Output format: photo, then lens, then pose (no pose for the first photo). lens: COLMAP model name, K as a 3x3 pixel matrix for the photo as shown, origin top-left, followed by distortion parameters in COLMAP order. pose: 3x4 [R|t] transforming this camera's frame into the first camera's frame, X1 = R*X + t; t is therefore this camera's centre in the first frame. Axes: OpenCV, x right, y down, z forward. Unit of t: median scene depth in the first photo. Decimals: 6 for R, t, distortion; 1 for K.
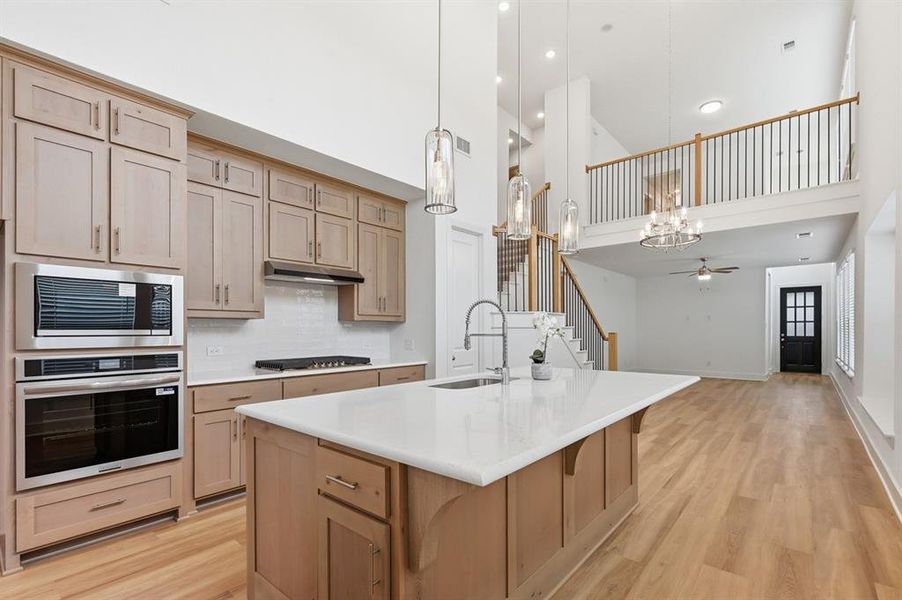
lens RADIAL K [[412.4, 0, 457.4], [0, 412.4, 330.3], [0, 0, 1]] dist [-0.000001, 0.000006]
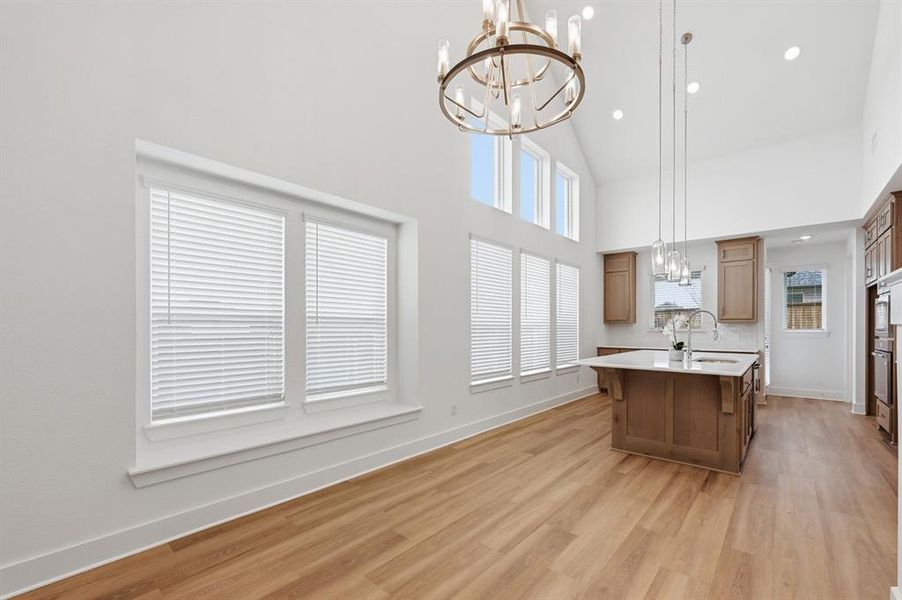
lens RADIAL K [[382.6, 0, 459.1], [0, 382.6, 326.8], [0, 0, 1]] dist [-0.002051, -0.000164]
pose [[-0.999990, 0.000527, 0.004441, 0.740042], [0.000538, 0.999997, 0.002455, -0.007083], [-0.004440, 0.002457, -0.999987, 1.791865]]
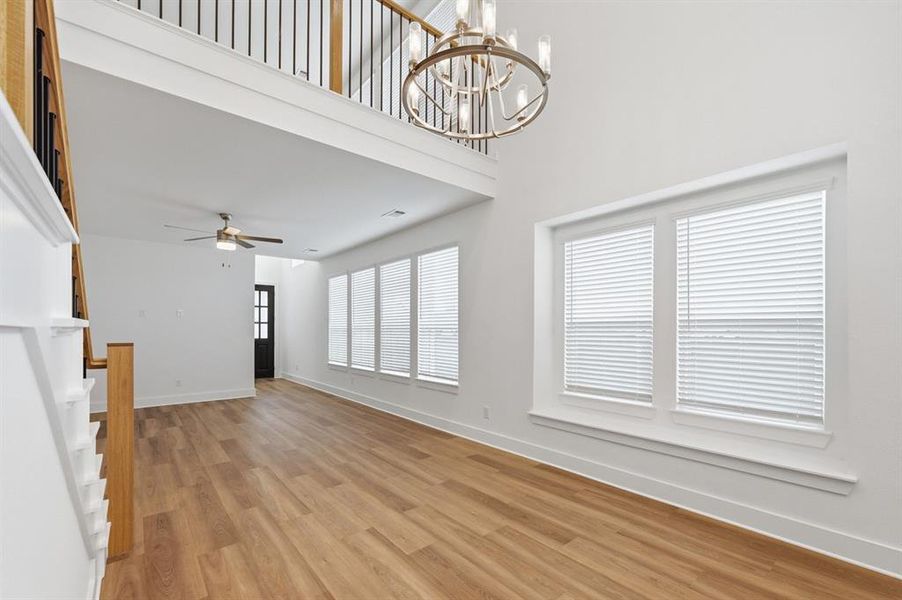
lens RADIAL K [[384.7, 0, 464.5], [0, 384.7, 330.9], [0, 0, 1]] dist [-0.002251, -0.000231]
pose [[0.156362, -0.000827, 0.987699, 0.214390], [0.001953, 0.999998, 0.000528, -0.007727], [-0.987698, 0.001846, 0.156363, 1.259813]]
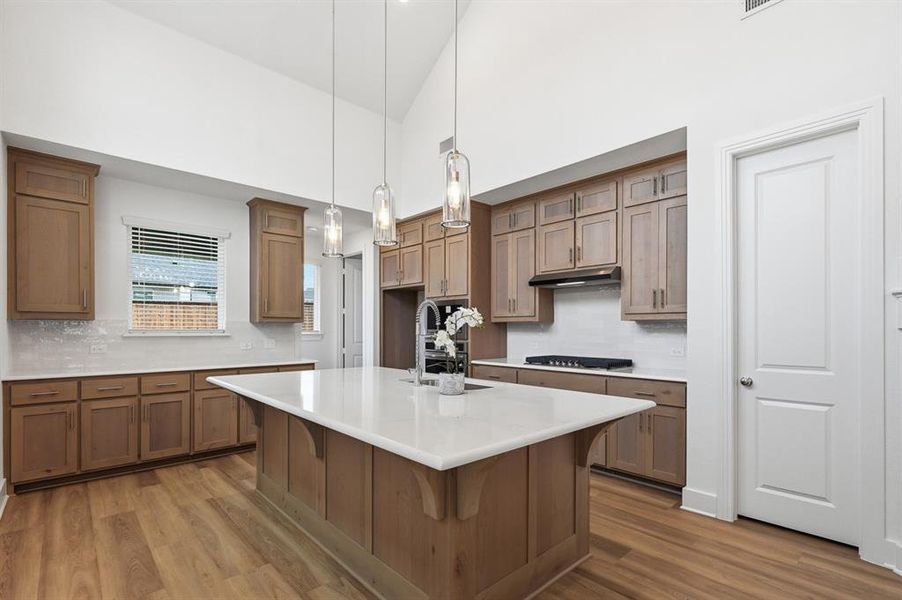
lens RADIAL K [[412.4, 0, 457.4], [0, 412.4, 330.3], [0, 0, 1]] dist [-0.000001, 0.000006]
pose [[-0.111598, 0.004607, -0.993743, 0.743716], [-0.006350, 0.999966, 0.005349, -0.005745], [0.993733, 0.006907, -0.111565, 0.819278]]
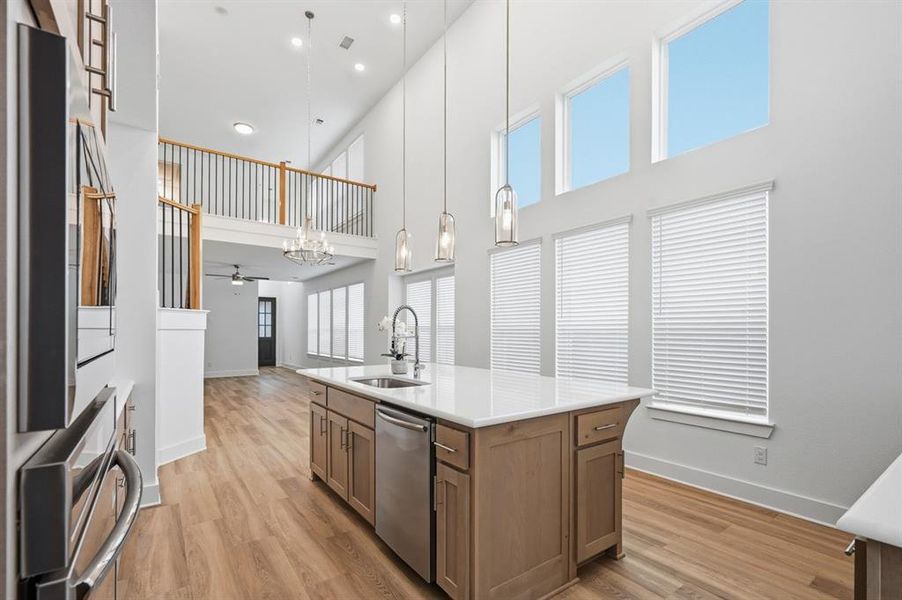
lens RADIAL K [[407.4, 0, 471.4], [0, 407.4, 332.2], [0, 0, 1]] dist [-0.018527, -0.000073]
pose [[0.207918, -0.000642, 0.978146, -0.677852], [0.000517, 1.000000, 0.000546, -0.001540], [-0.978146, 0.000392, 0.207919, 0.412098]]
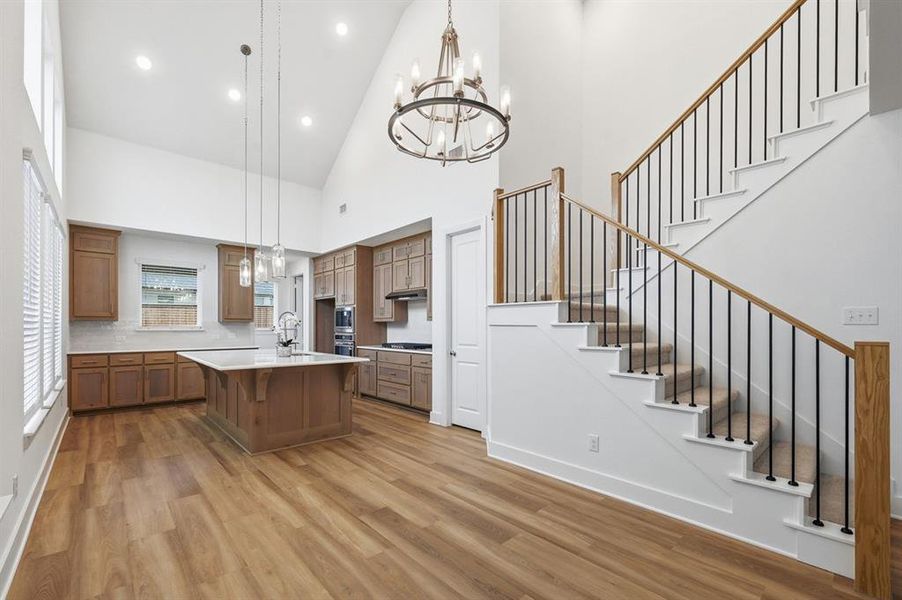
lens RADIAL K [[382.6, 0, 459.1], [0, 382.6, 326.8], [0, 0, 1]] dist [-0.002051, -0.000164]
pose [[-0.118533, 0.002167, -0.992948, 1.232113], [-0.006027, 0.999978, 0.002902, -0.007745], [0.992932, 0.006329, -0.118517, 1.400810]]
